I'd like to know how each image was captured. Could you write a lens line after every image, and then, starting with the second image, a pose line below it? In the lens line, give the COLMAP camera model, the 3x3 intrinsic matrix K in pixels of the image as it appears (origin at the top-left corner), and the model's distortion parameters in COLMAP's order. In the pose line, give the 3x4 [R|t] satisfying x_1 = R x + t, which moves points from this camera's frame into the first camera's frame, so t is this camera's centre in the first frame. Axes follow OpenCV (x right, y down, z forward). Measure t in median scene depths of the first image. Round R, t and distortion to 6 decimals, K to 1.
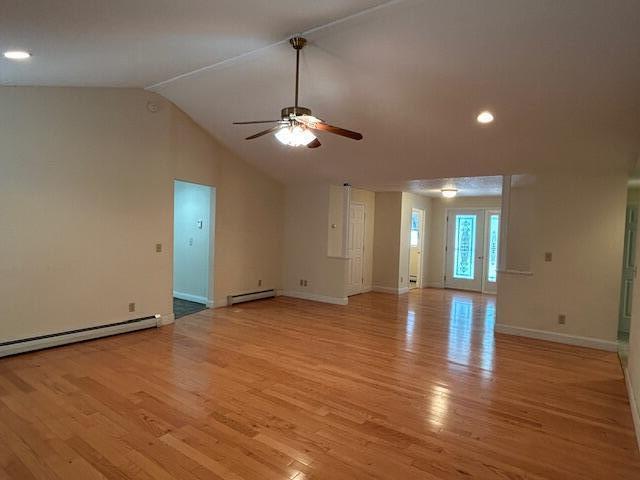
lens RADIAL K [[348.9, 0, 327.7], [0, 348.9, 242.0], [0, 0, 1]] dist [0.015502, -0.000232]
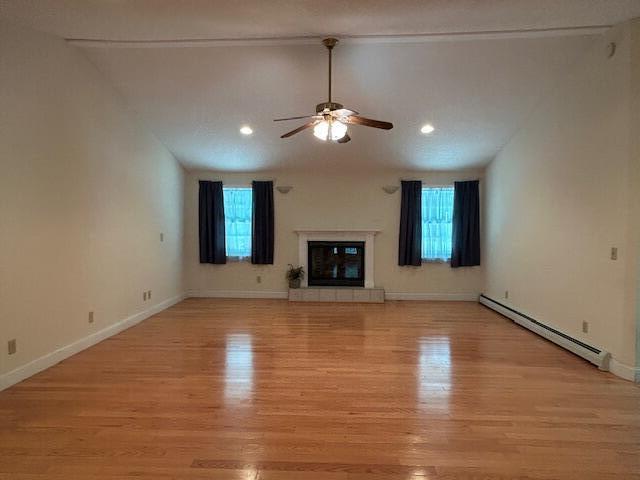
lens RADIAL K [[405.2, 0, 318.3], [0, 405.2, 245.8], [0, 0, 1]] dist [-0.004911, -0.003817]
pose [[-0.825092, -0.012889, -0.564852, 0.516388], [-0.053491, 0.997031, 0.055385, -0.011758], [0.562461, 0.075912, -0.823331, 1.662809]]
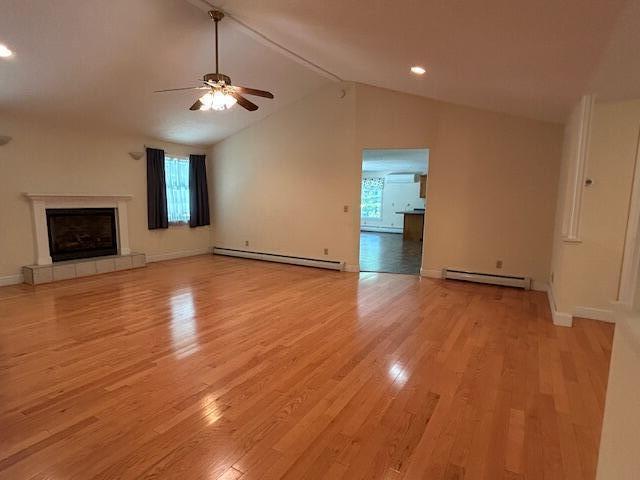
lens RADIAL K [[348.9, 0, 327.7], [0, 348.9, 242.0], [0, 0, 1]] dist [0.015502, -0.000232]
pose [[0.103228, 0.087782, -0.990777, 0.925183], [-0.039658, 0.995669, 0.084084, 0.043205], [0.993867, 0.030612, 0.106263, 1.032954]]
